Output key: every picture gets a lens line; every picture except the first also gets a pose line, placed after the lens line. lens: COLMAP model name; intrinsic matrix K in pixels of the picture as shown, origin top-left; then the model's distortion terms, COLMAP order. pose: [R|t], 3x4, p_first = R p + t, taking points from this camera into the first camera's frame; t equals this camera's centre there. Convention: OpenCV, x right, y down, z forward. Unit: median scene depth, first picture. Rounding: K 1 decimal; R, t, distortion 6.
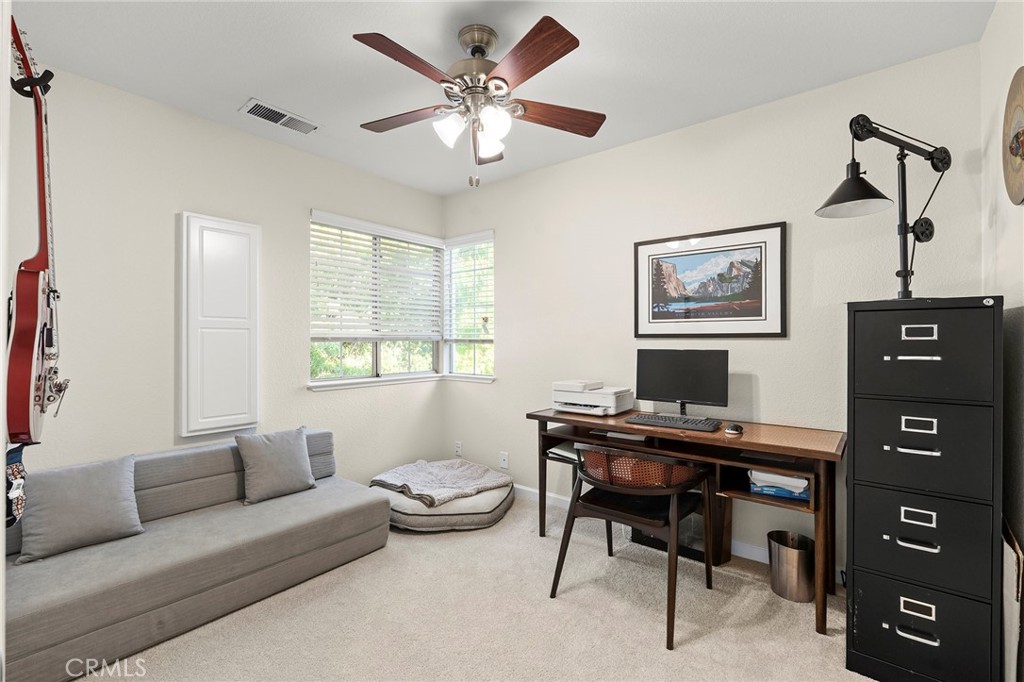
lens RADIAL K [[440.2, 0, 512.0], [0, 440.2, 341.0], [0, 0, 1]] dist [0.000104, -0.000020]
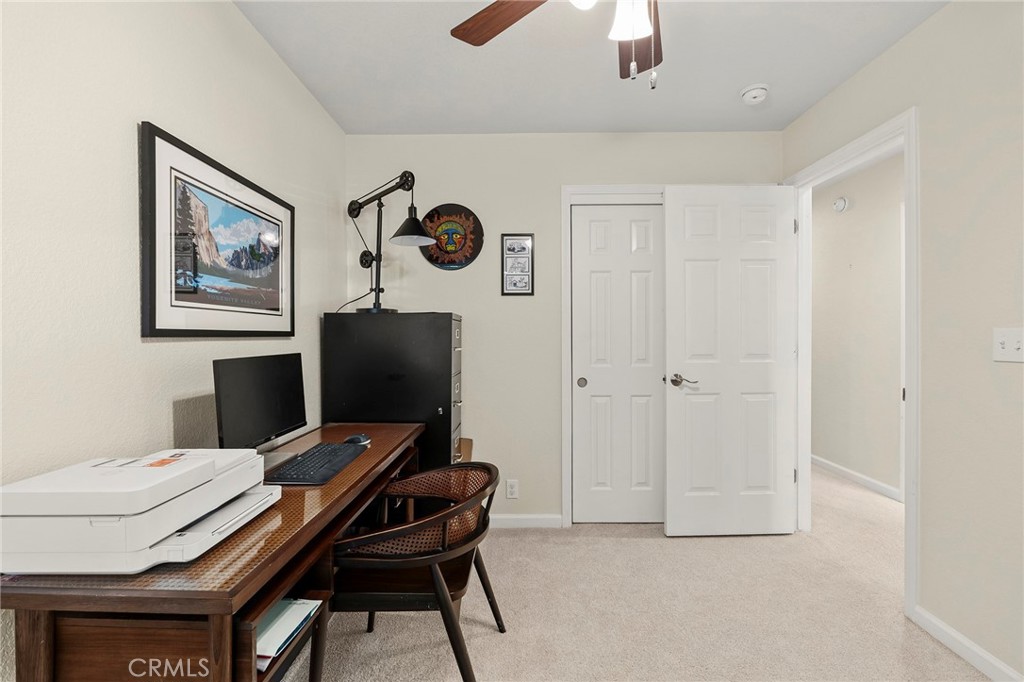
lens RADIAL K [[440.2, 0, 512.0], [0, 440.2, 341.0], [0, 0, 1]] dist [0.000104, -0.000020]
pose [[-0.618192, -0.011365, 0.785945, -0.314176], [0.003138, 0.999852, 0.016926, -0.010255], [-0.786021, 0.012929, -0.618065, 1.041080]]
